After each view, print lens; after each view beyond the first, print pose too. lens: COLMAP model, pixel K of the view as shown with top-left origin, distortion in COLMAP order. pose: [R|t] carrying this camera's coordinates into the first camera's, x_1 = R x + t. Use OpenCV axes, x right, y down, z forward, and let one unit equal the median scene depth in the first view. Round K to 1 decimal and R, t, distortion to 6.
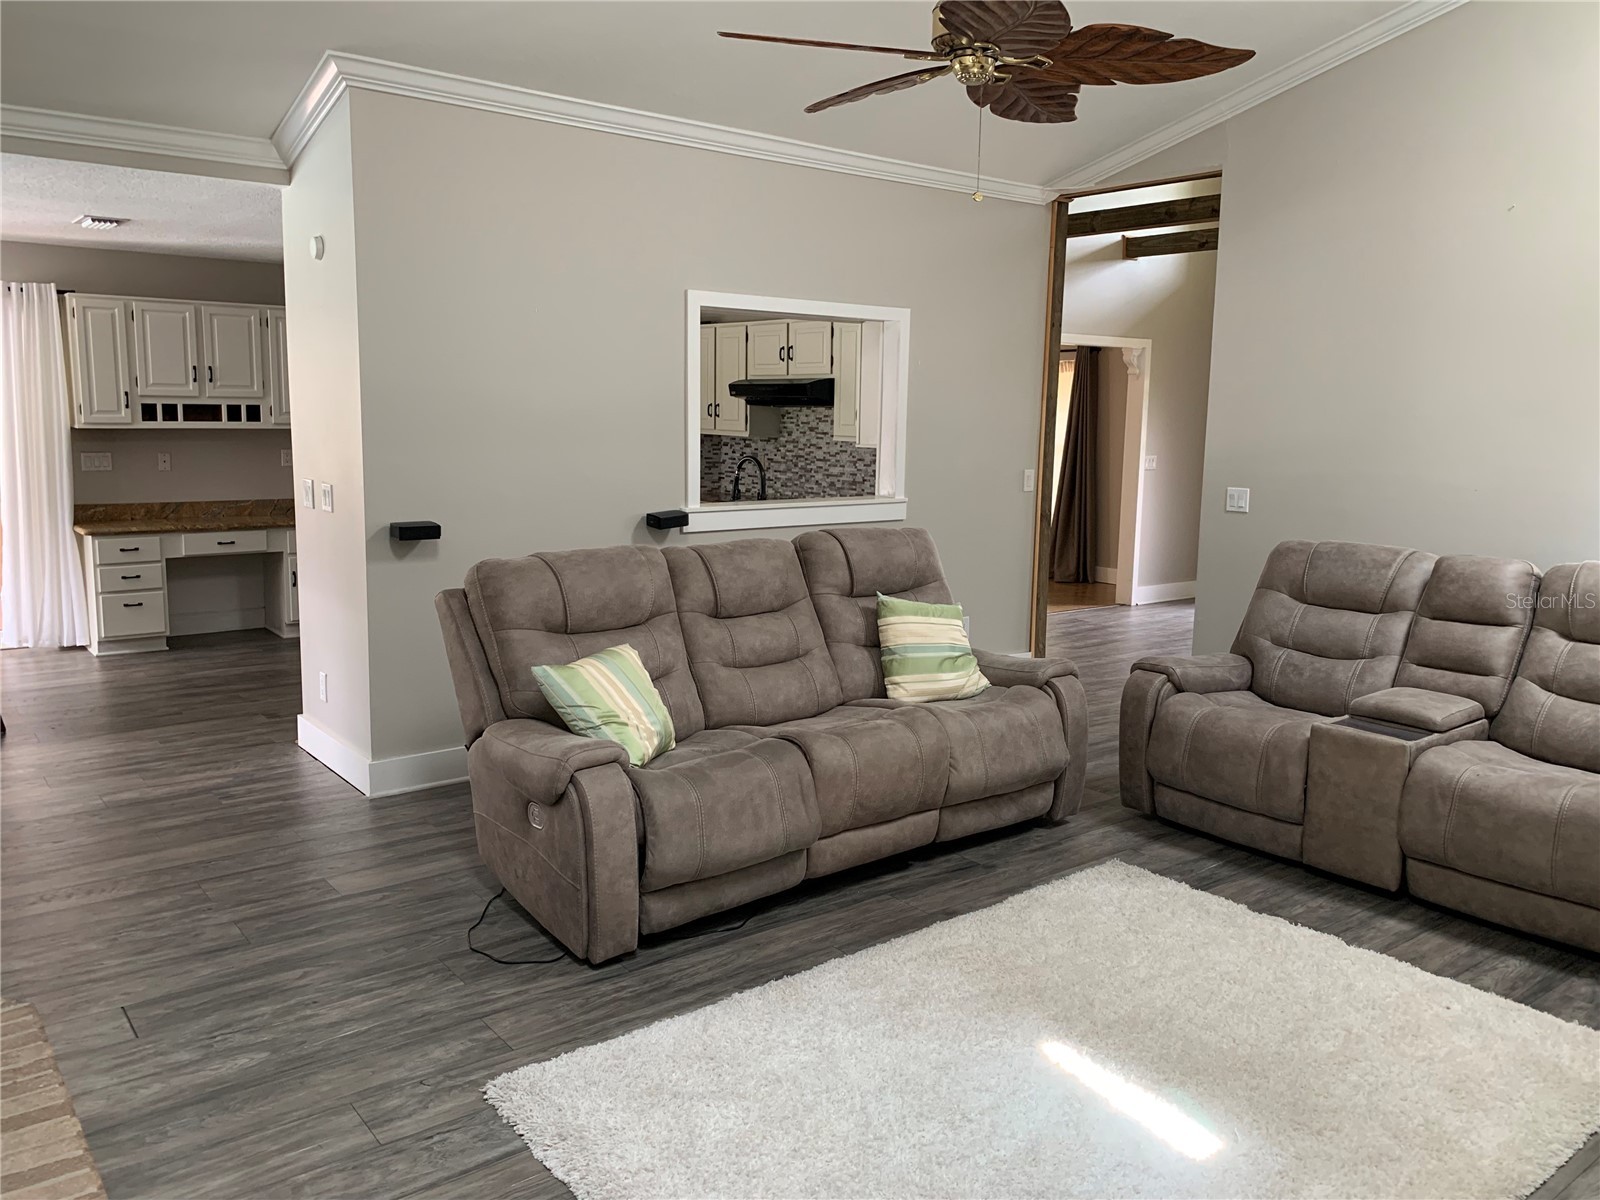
lens RADIAL K [[1237.4, 0, 797.4], [0, 1237.4, 550.9], [0, 0, 1]] dist [0.036752, -0.004305]
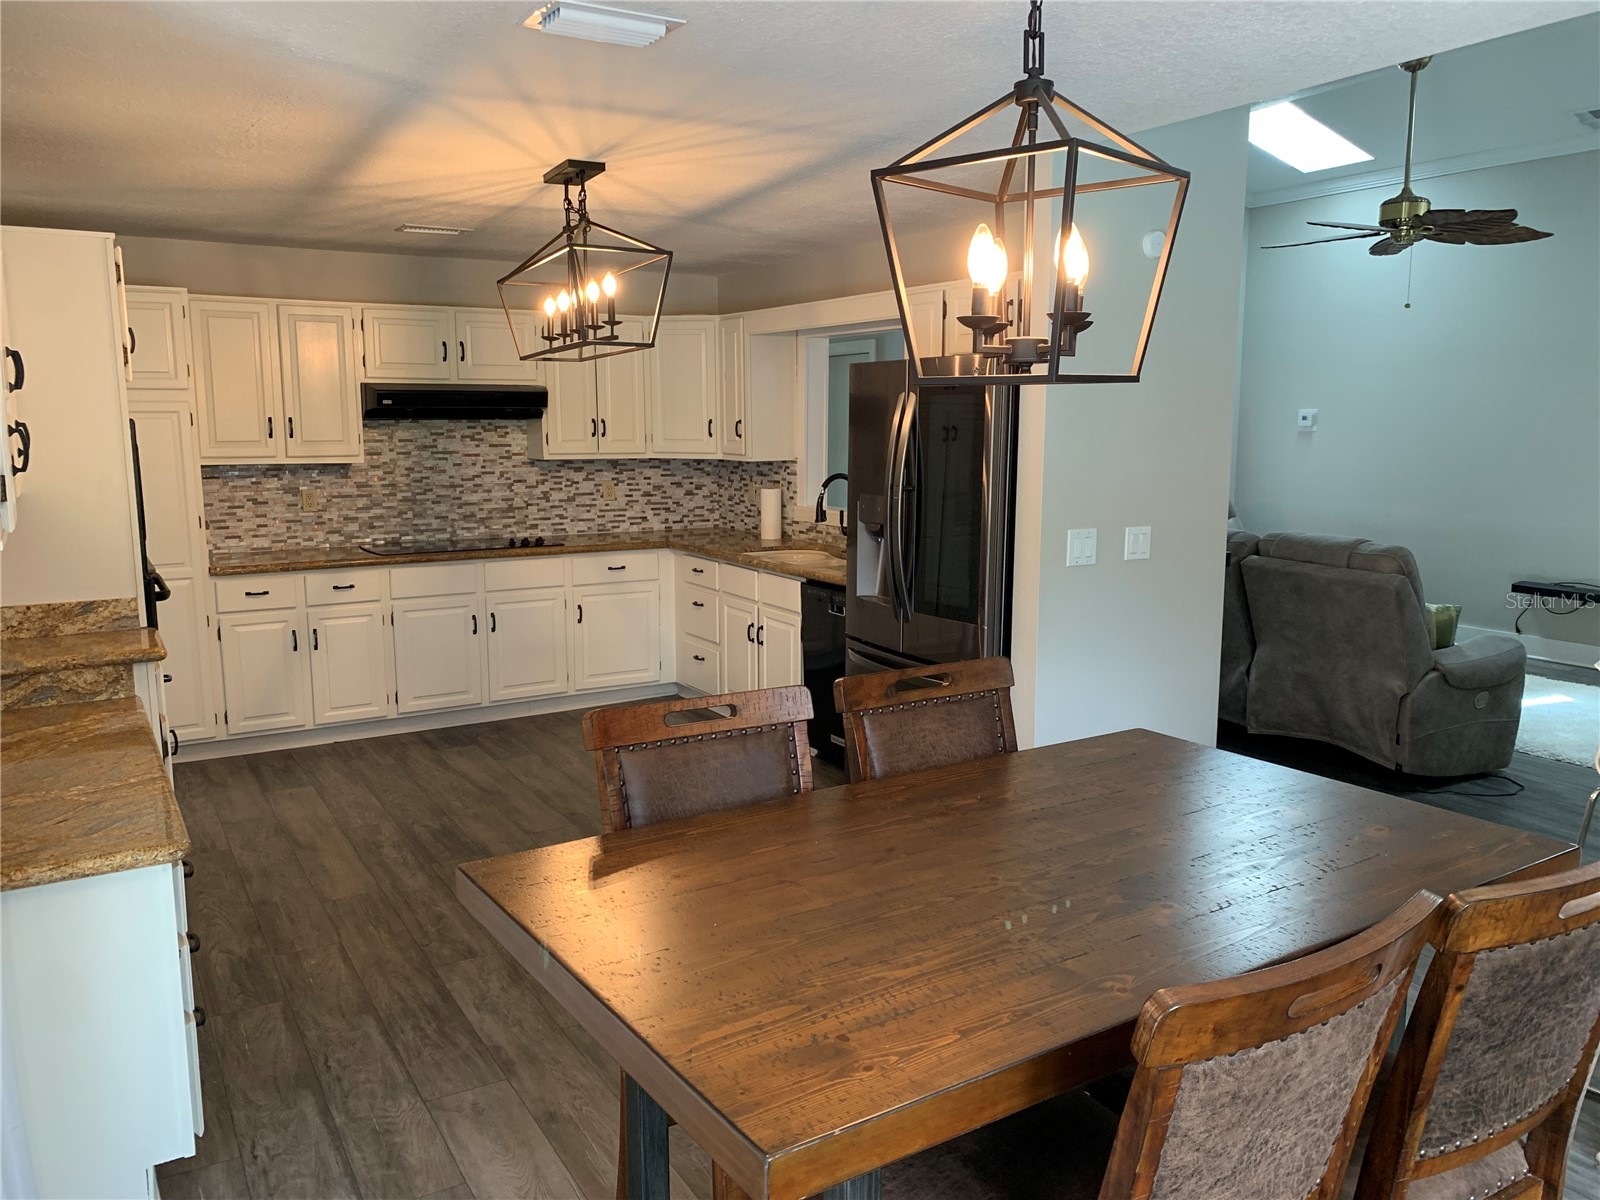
lens RADIAL K [[1243.9, 0, 800.0], [0, 1243.9, 600.0], [0, 0, 1]] dist [0.032345, -0.004010]
pose [[0.112955, -0.167127, 0.979444, -0.832108], [0.119645, 0.980867, 0.153572, -0.108888], [-0.986370, 0.099839, 0.130790, 0.758268]]
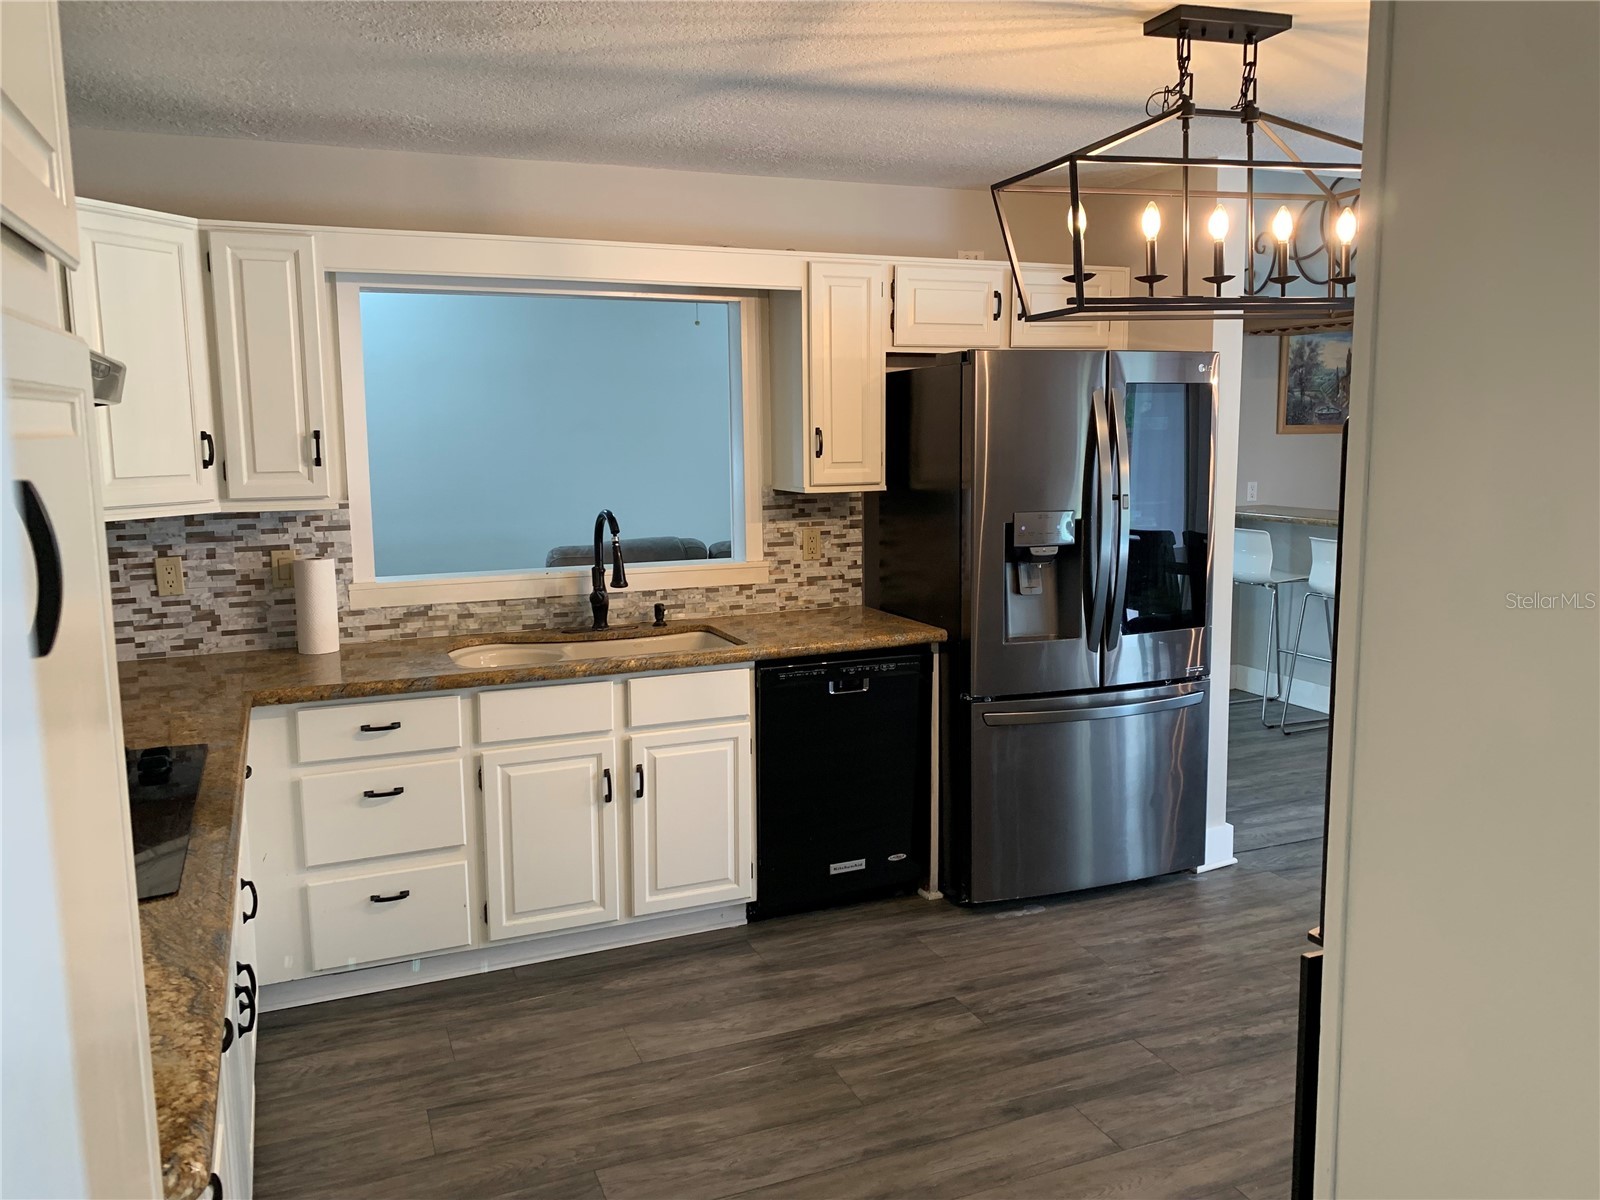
lens RADIAL K [[1289.7, 0, 804.8], [0, 1289.7, 588.2], [0, 0, 1]] dist [0.040560, 0.000070]
pose [[-0.977607, -0.036410, 0.207264, -0.221310], [0.014733, 0.970659, 0.240008, -0.159045], [-0.209922, 0.237687, -0.948387, 1.332651]]
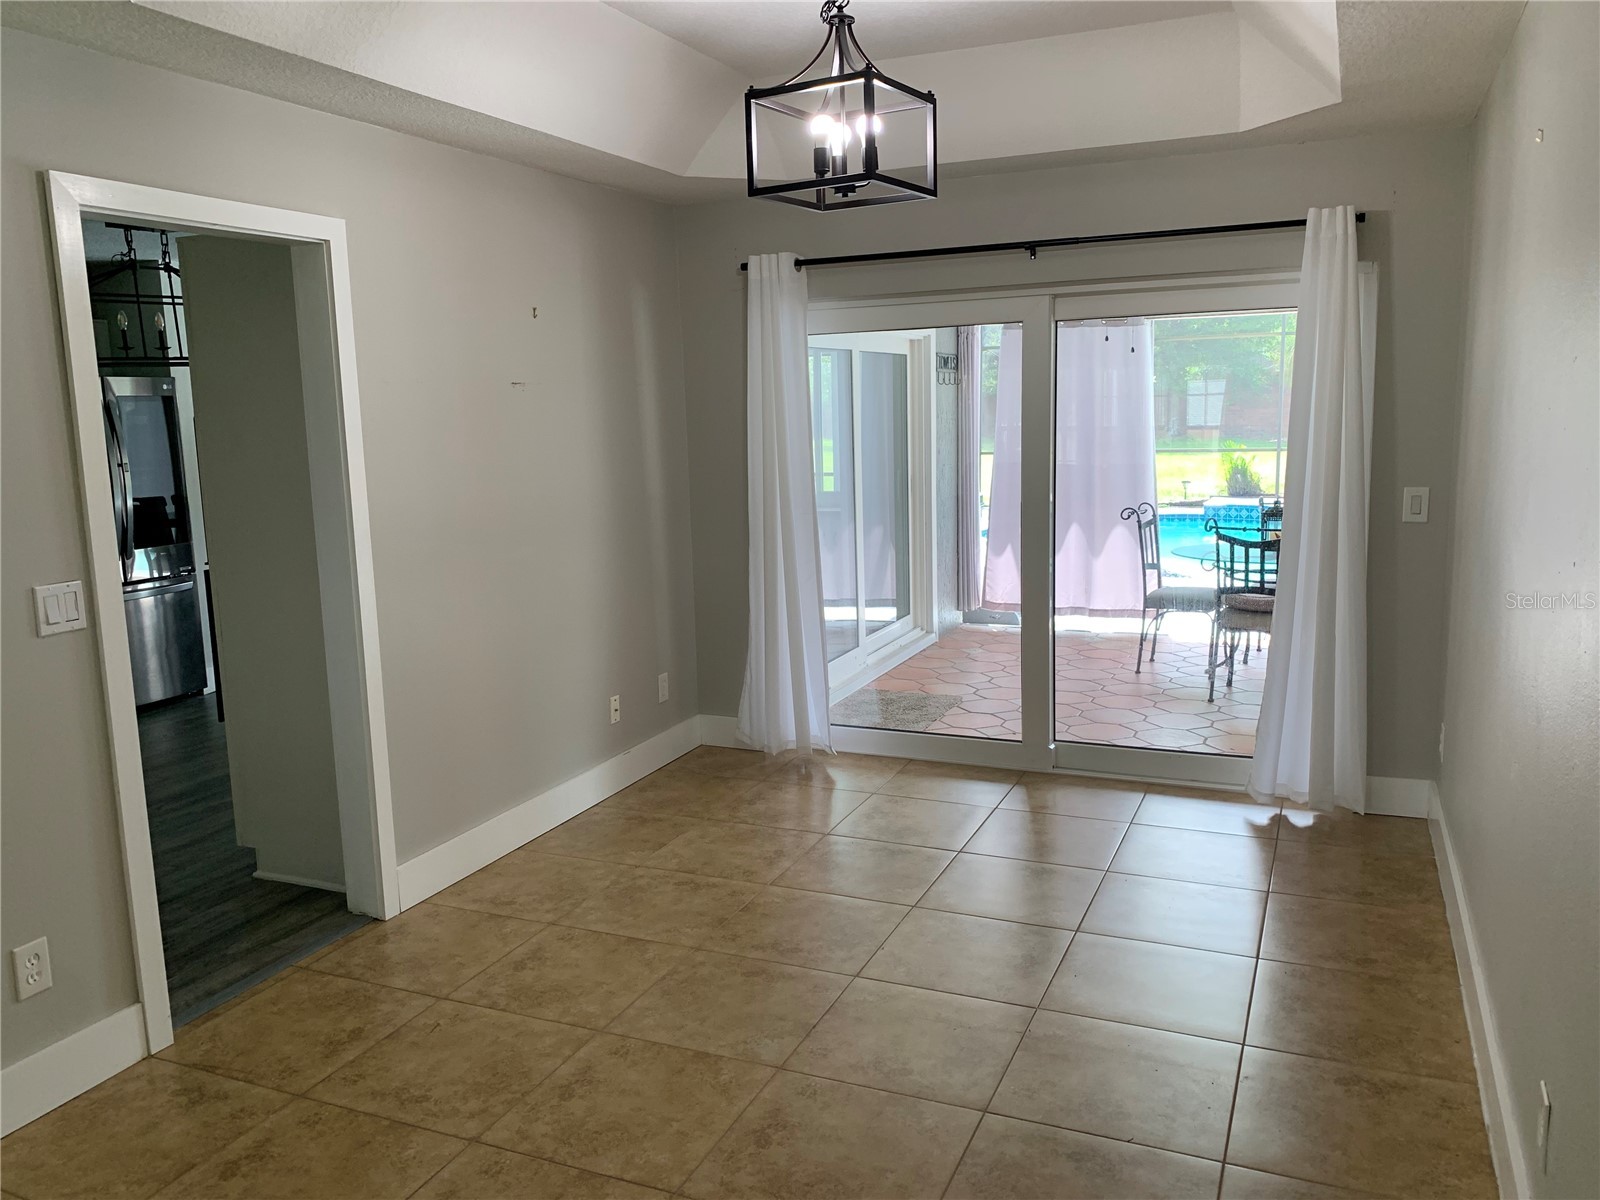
lens RADIAL K [[1258.1, 0, 779.0], [0, 1258.1, 559.7], [0, 0, 1]] dist [0.048876, 0.002739]
pose [[-0.874908, 0.063175, -0.480151, -0.204929], [-0.042780, 0.977497, 0.206565, -0.205846], [0.482396, 0.201266, -0.852518, 1.815647]]
